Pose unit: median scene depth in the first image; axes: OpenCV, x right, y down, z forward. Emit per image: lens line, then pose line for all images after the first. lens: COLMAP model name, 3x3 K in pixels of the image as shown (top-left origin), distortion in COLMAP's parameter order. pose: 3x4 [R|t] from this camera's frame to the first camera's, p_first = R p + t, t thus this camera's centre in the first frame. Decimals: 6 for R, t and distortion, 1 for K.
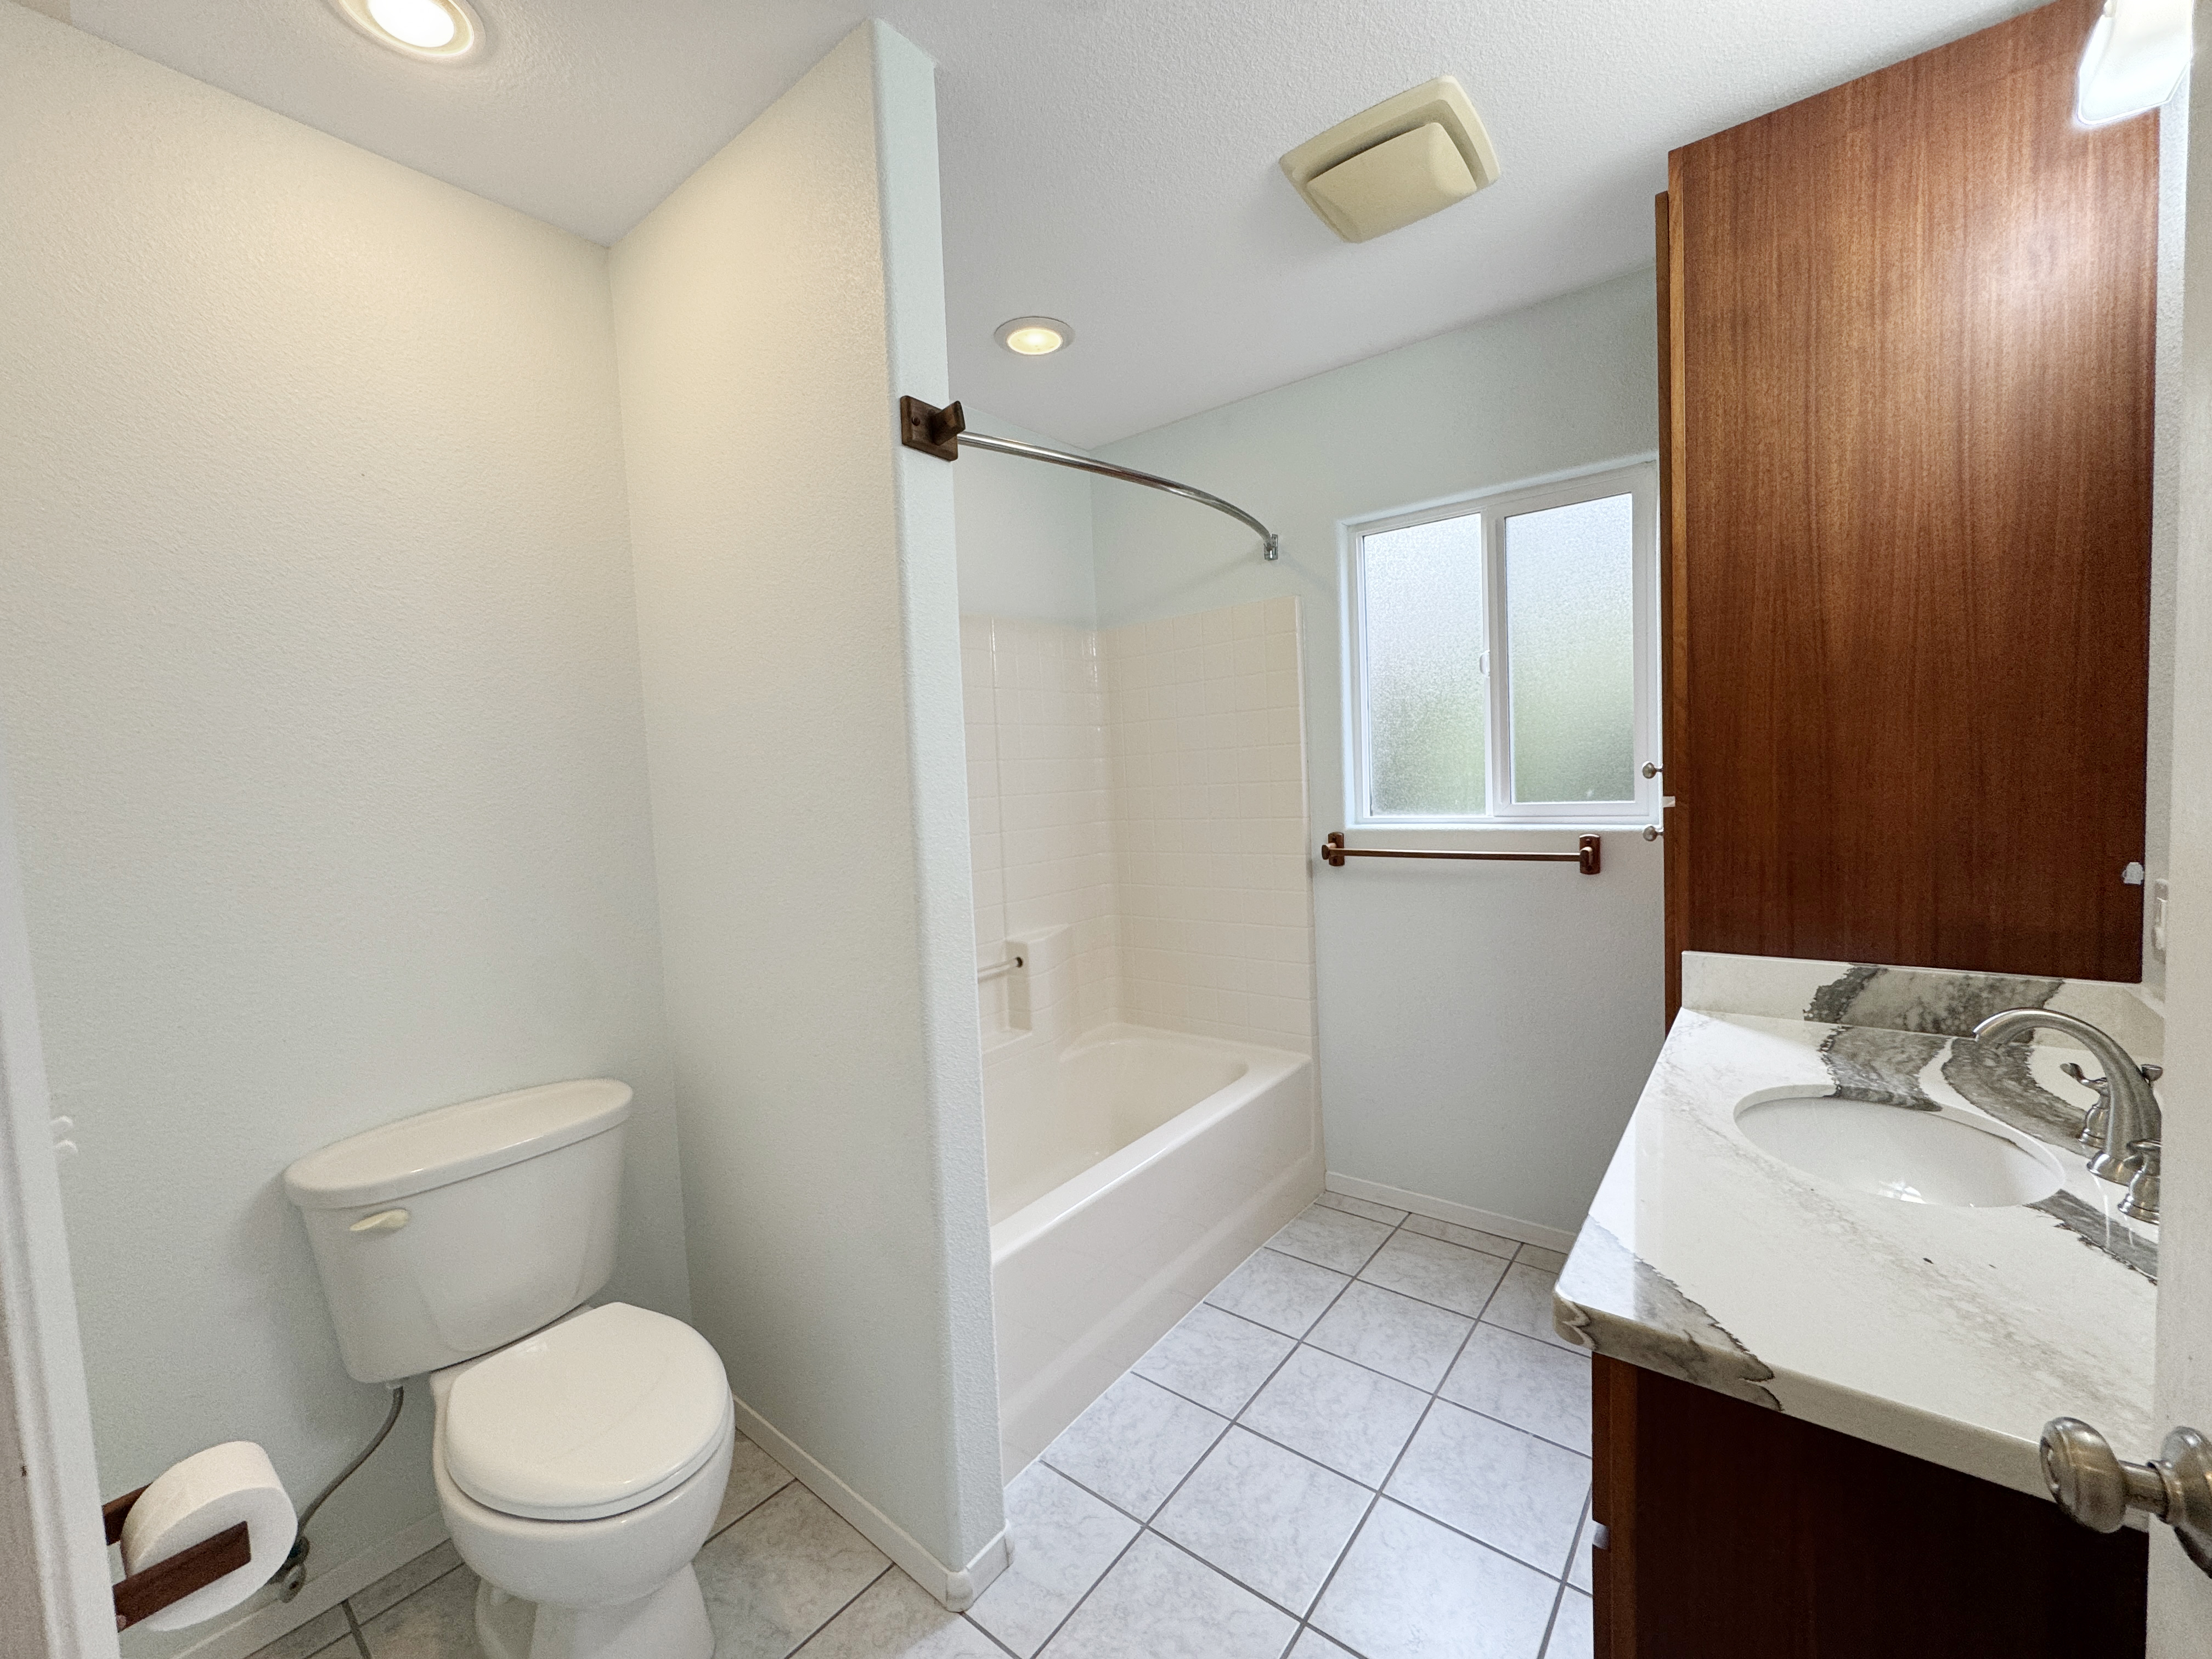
lens RADIAL K [[890.2, 0, 1104.9], [0, 890.2, 828.5], [0, 0, 1]] dist [0.000662, 0.000542]
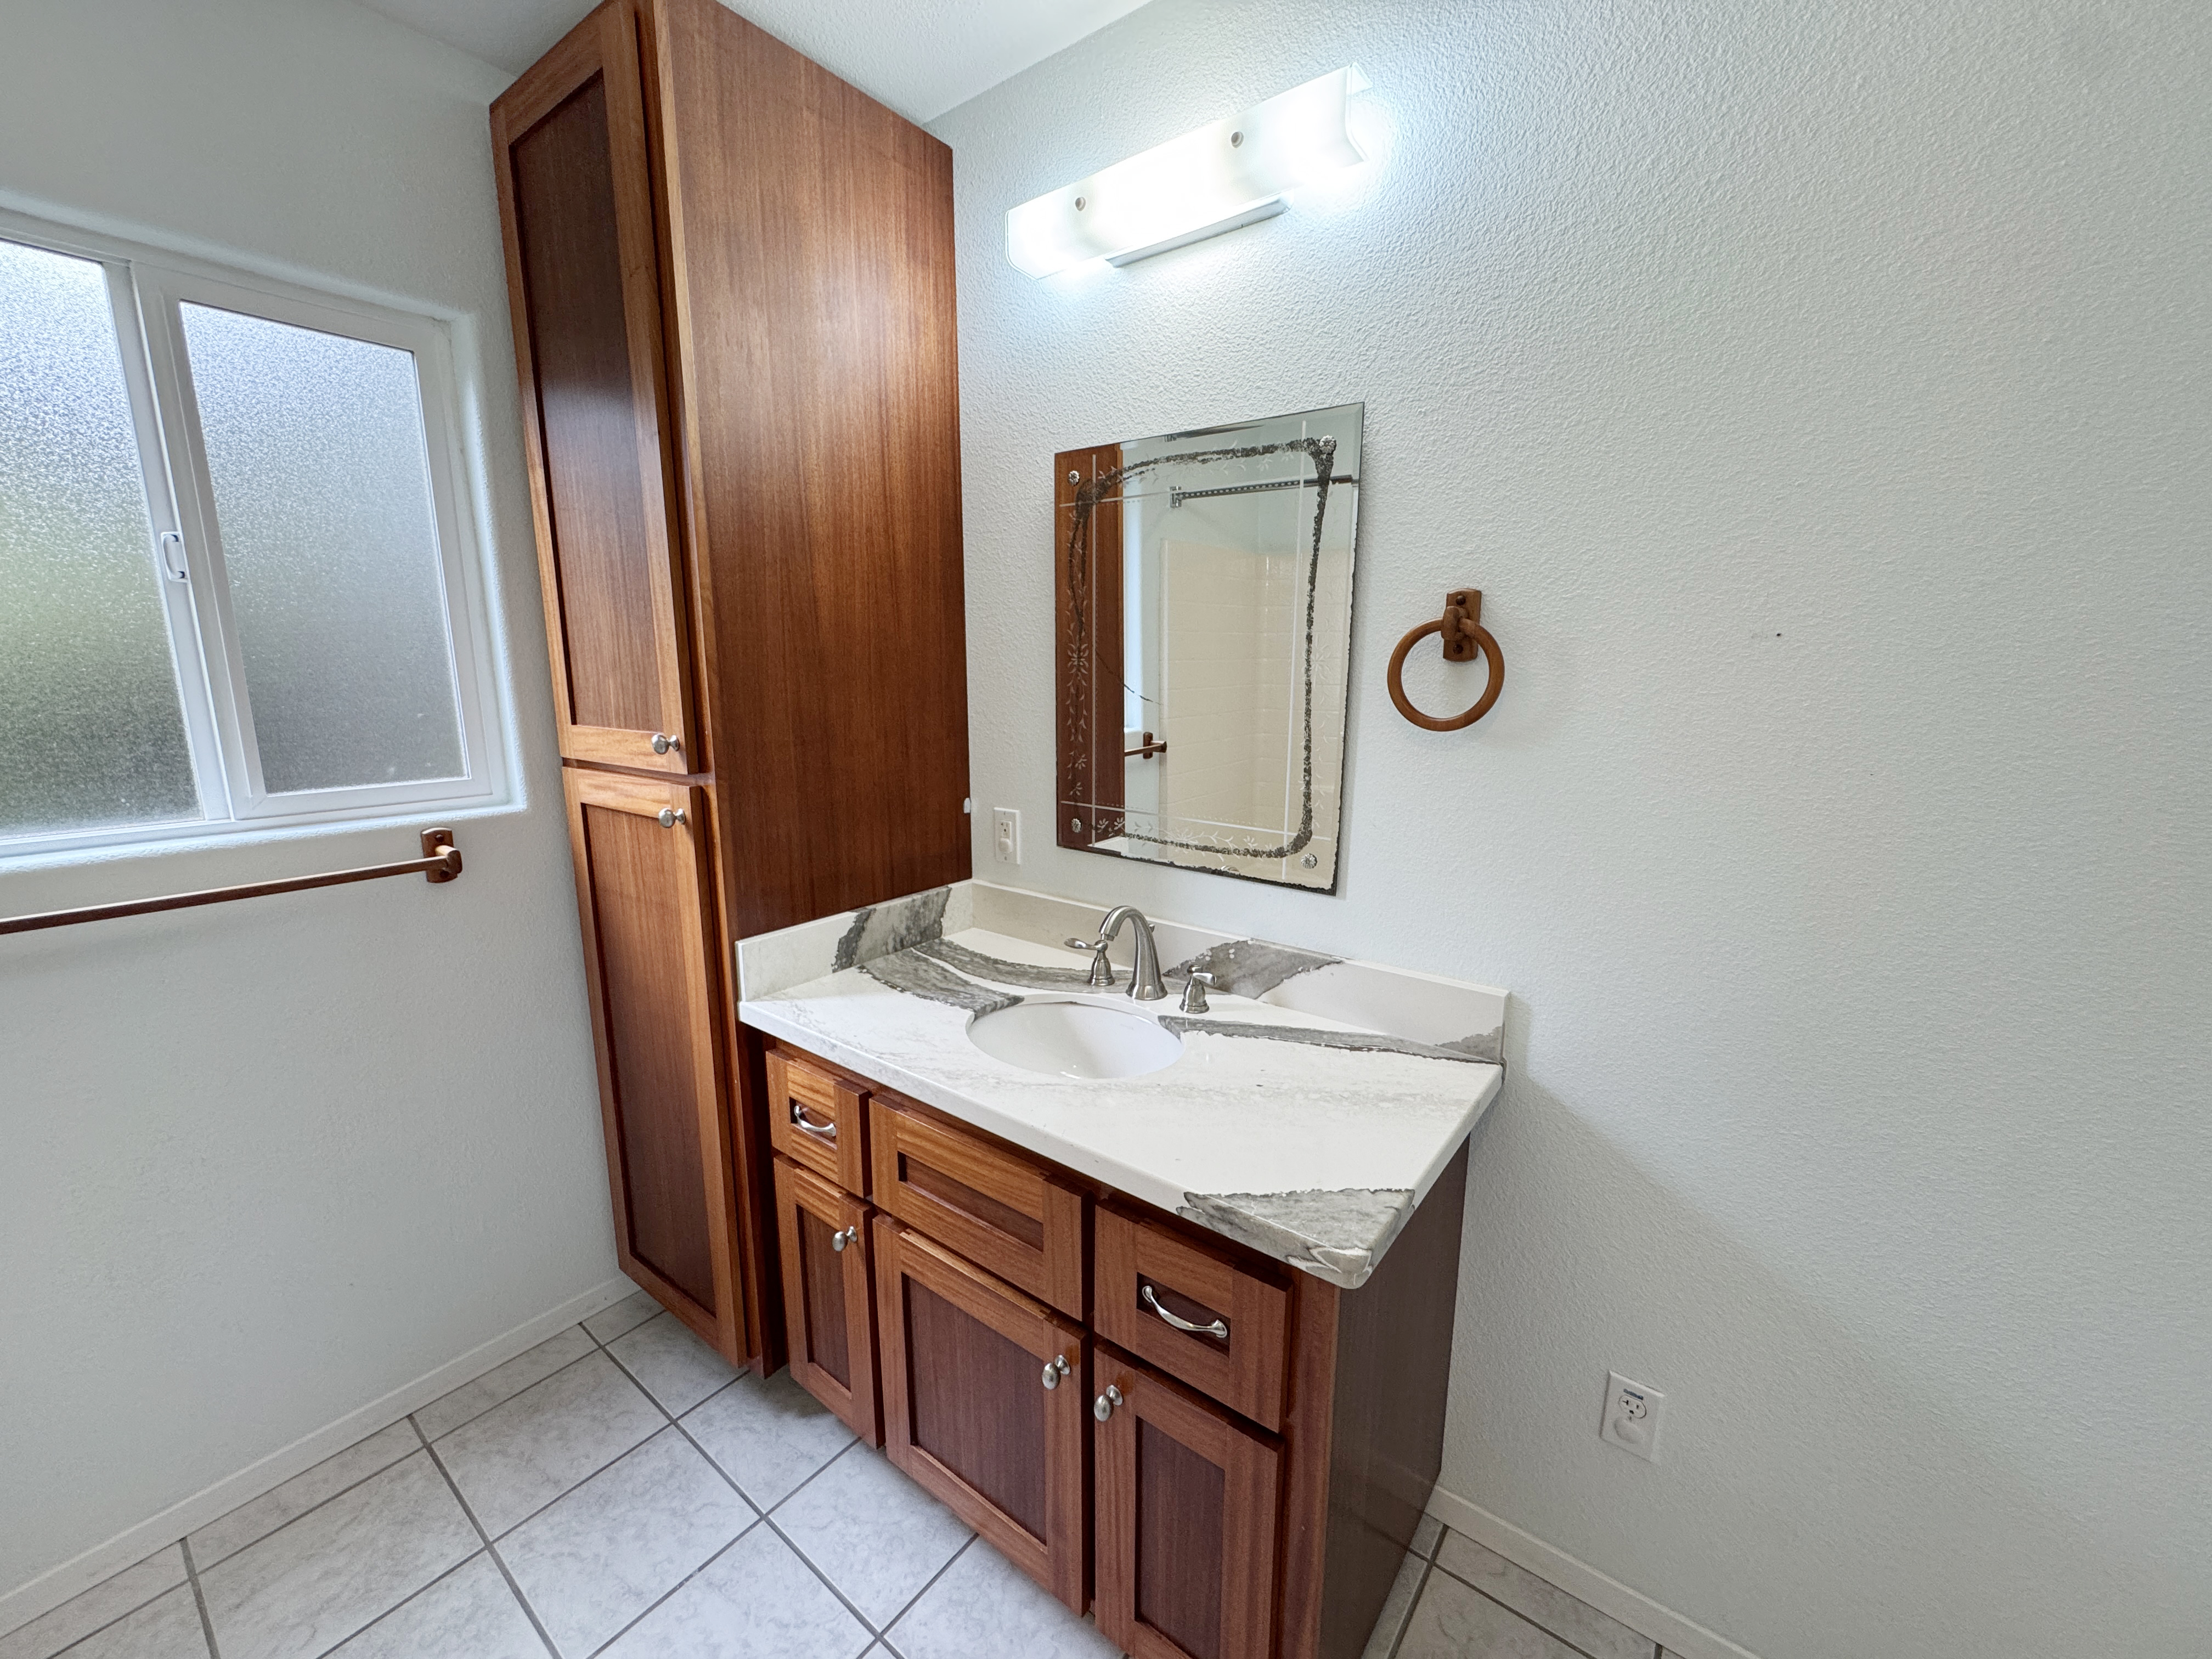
lens RADIAL K [[890.2, 0, 1098.5], [0, 890.2, 830.6], [0, 0, 1]] dist [0.000662, 0.000542]
pose [[-0.008736, -0.141085, 0.989959, -0.278558], [0.062758, 0.987968, 0.141355, -0.093352], [-0.997991, 0.063363, 0.000223, 0.711812]]
